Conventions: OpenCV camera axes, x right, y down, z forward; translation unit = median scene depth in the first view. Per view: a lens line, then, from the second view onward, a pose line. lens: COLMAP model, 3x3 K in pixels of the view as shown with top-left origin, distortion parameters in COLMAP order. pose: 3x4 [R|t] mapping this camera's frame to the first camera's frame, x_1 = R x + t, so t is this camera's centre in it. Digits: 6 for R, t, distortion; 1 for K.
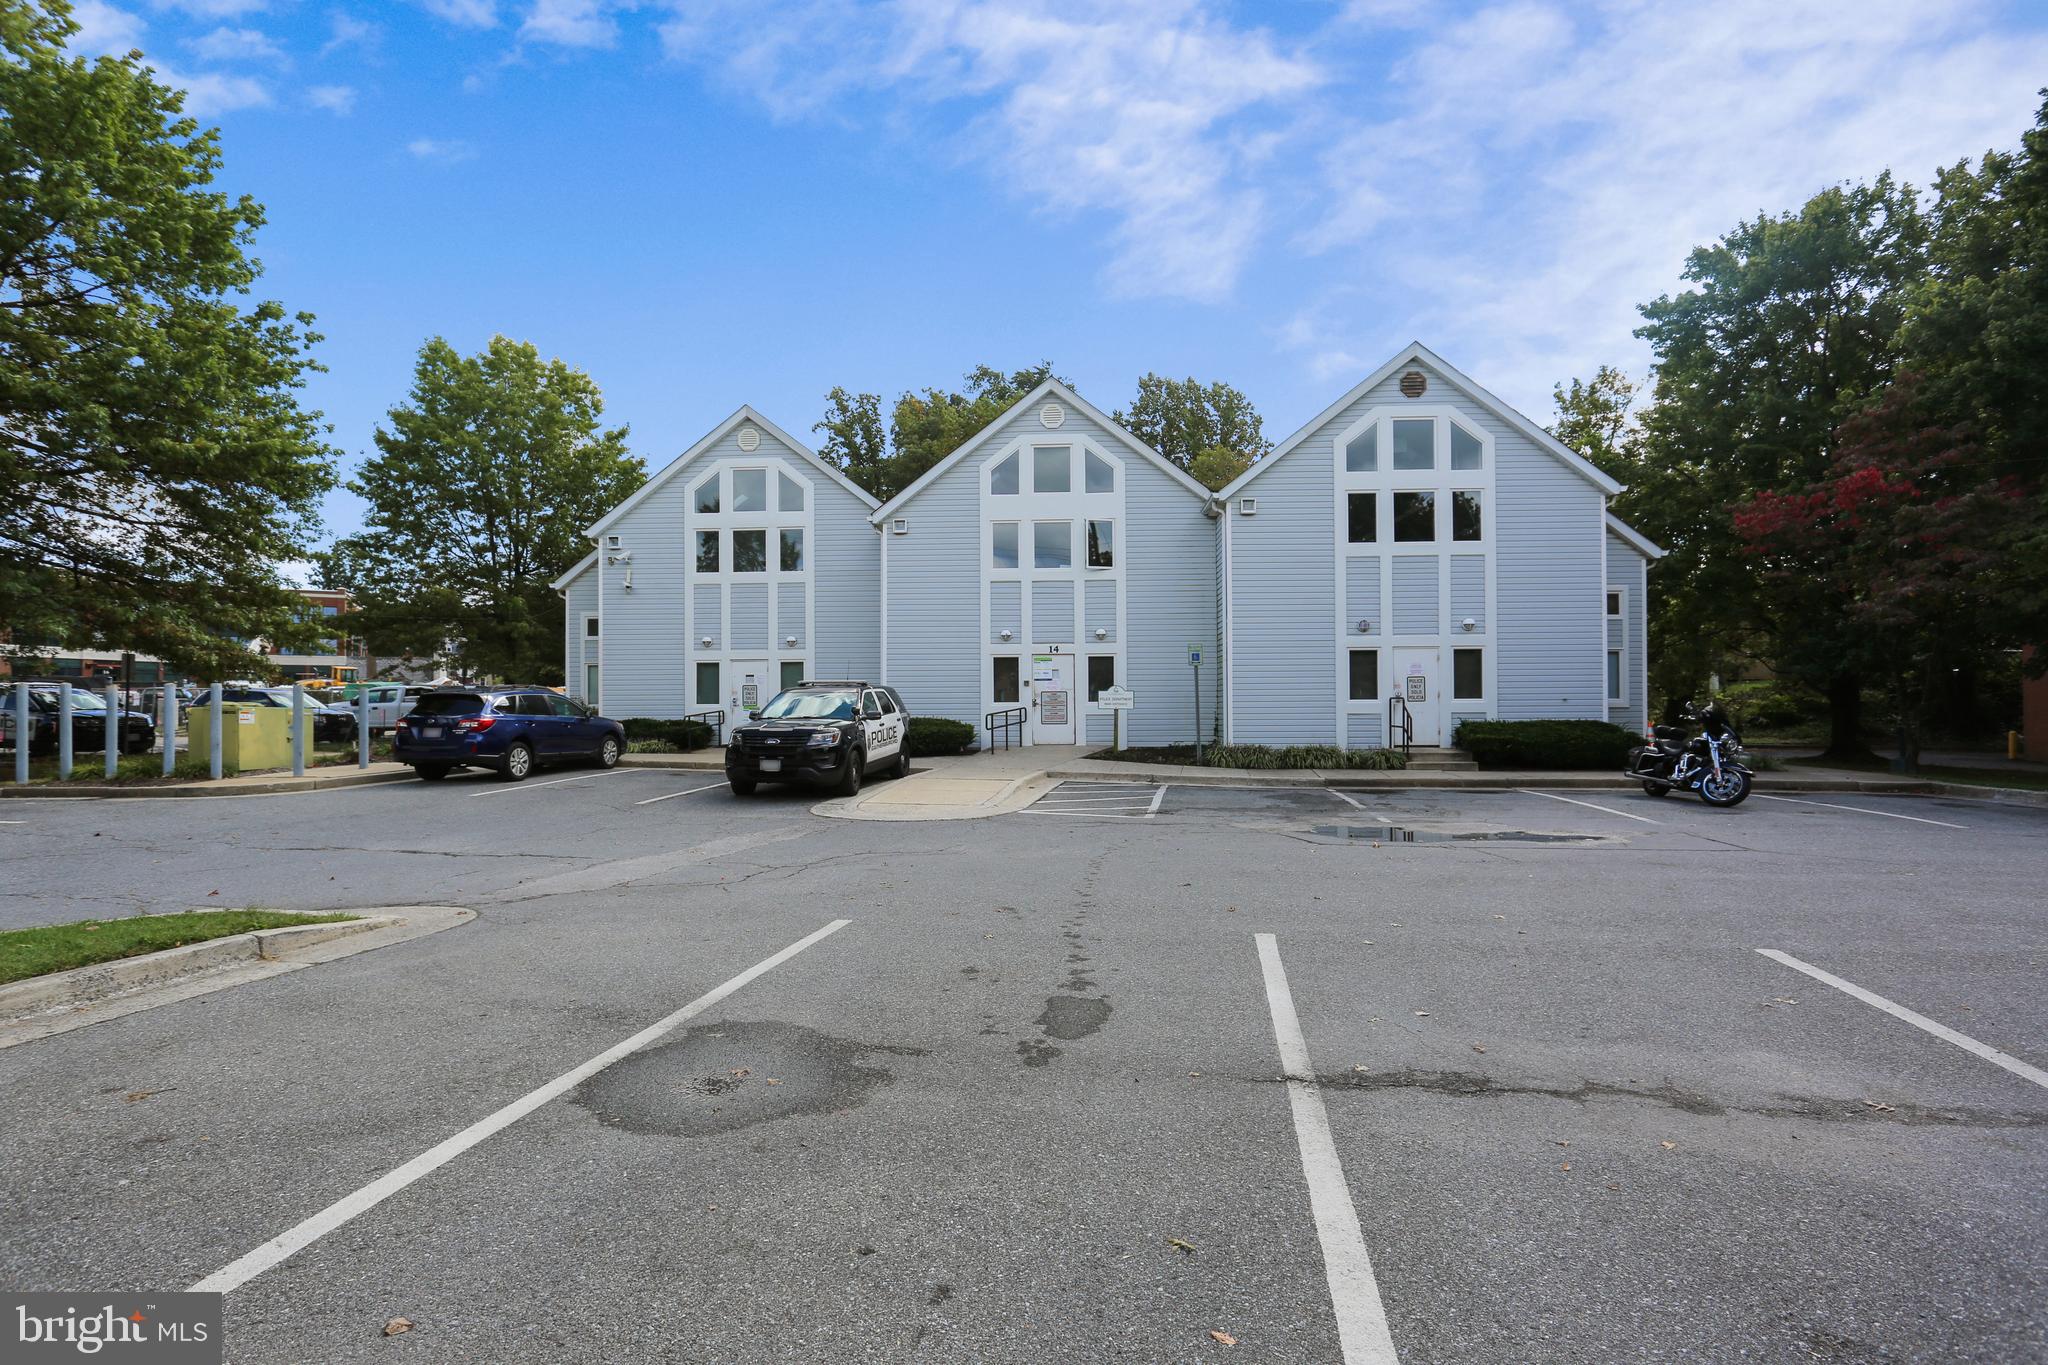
lens RADIAL K [[971.2, 0, 1023.3], [0, 971.2, 691.3], [0, 0, 1]] dist [-0.003264, -0.000921]
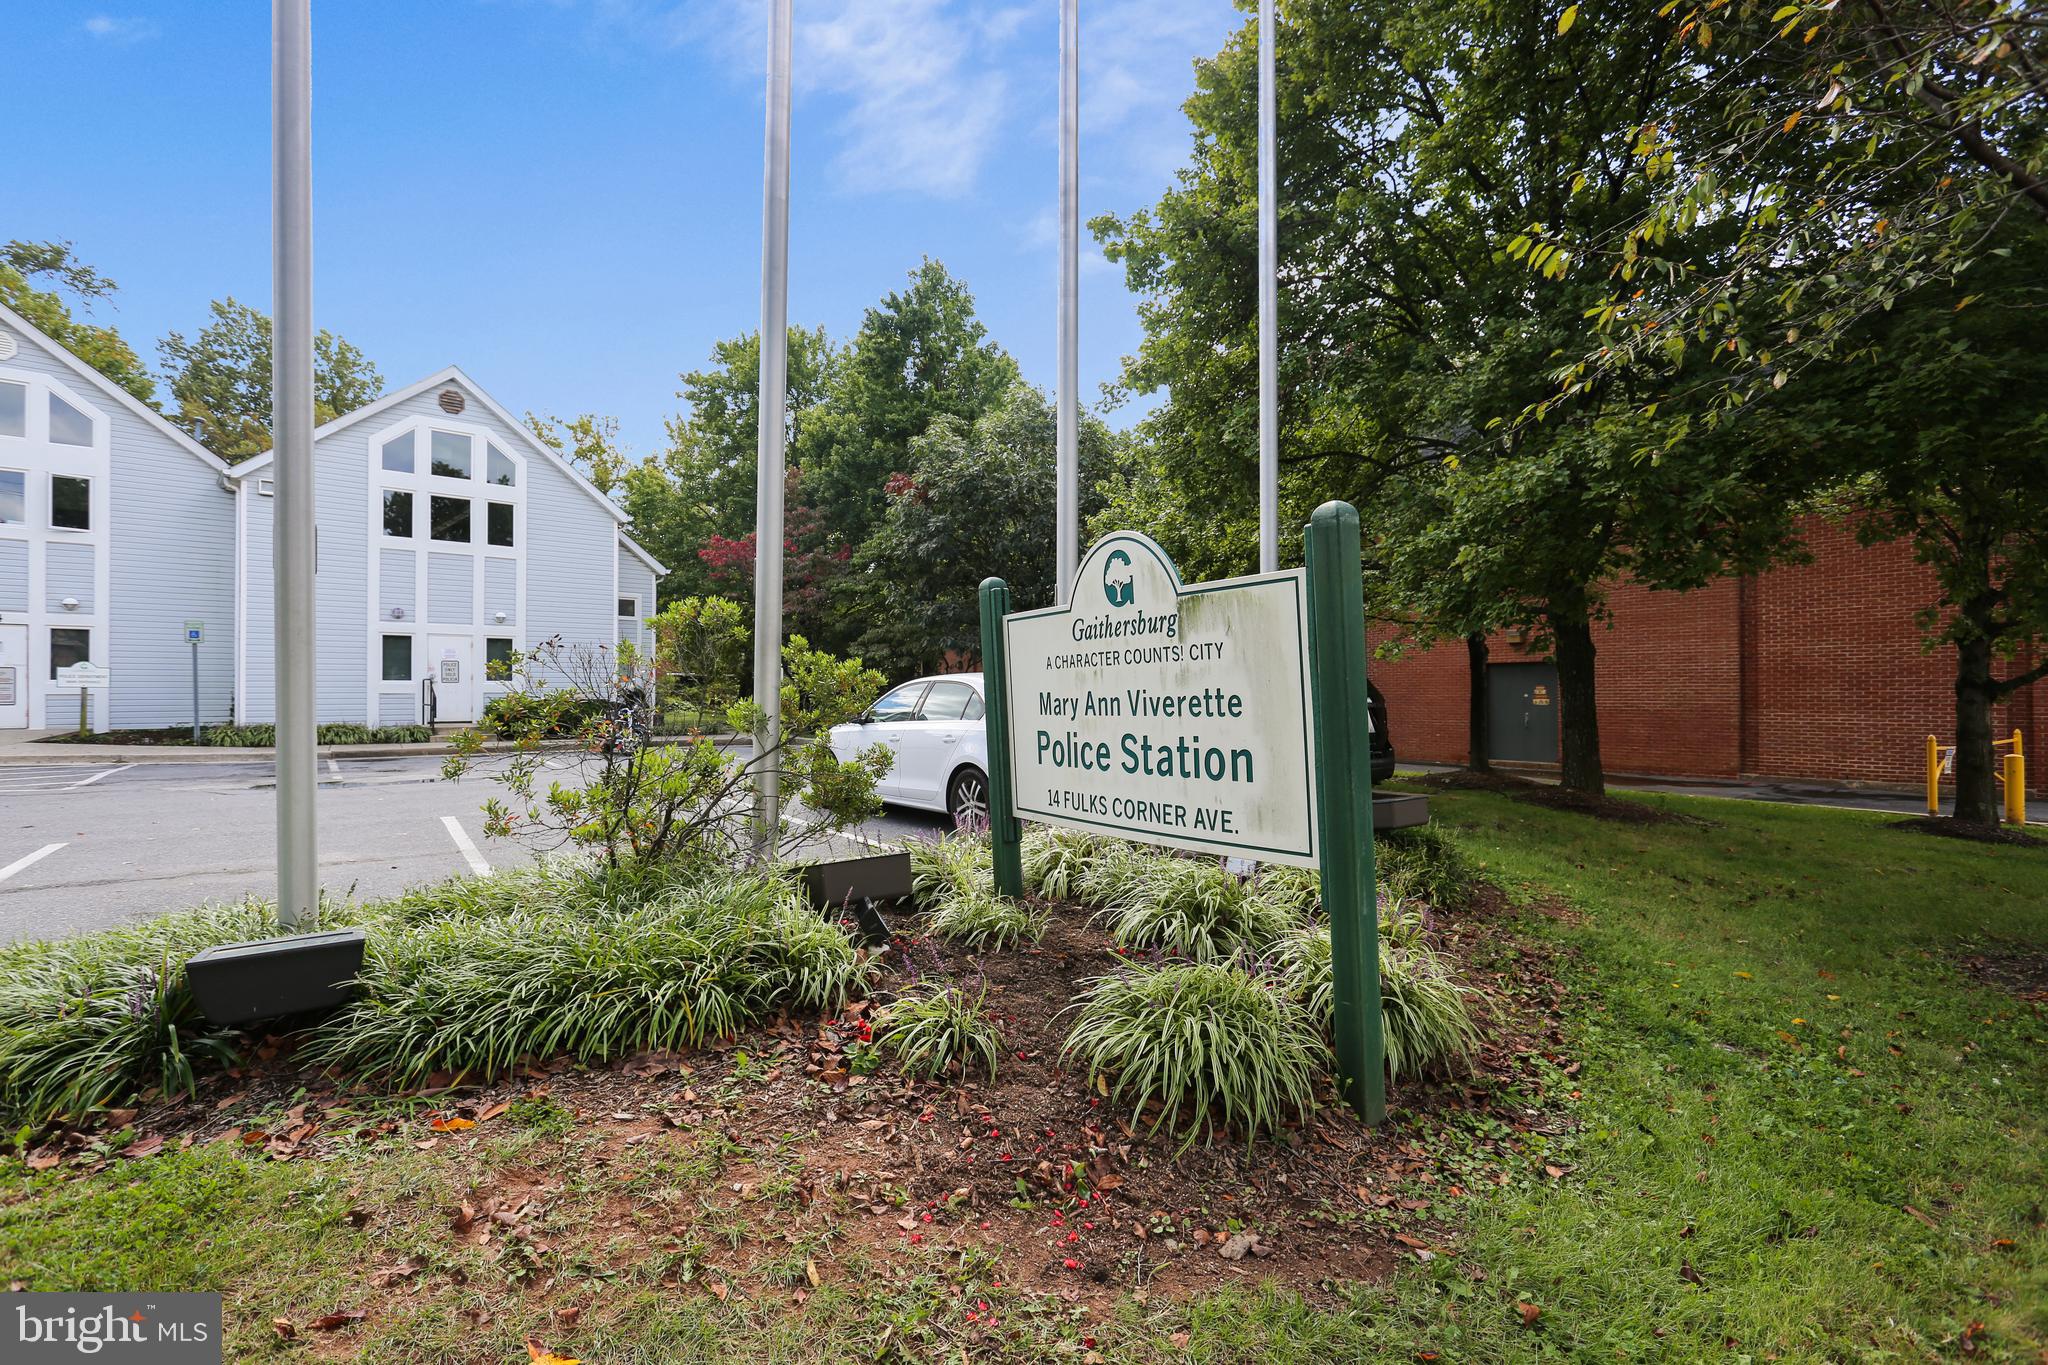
lens RADIAL K [[971.2, 0, 1027.0], [0, 971.2, 684.7], [0, 0, 1]] dist [-0.003264, -0.000921]
pose [[0.704002, 0.011507, 0.710104, 0.075273], [-0.013665, 0.999903, -0.002656, 0.006414], [-0.710066, -0.007833, 0.704091, -0.271276]]
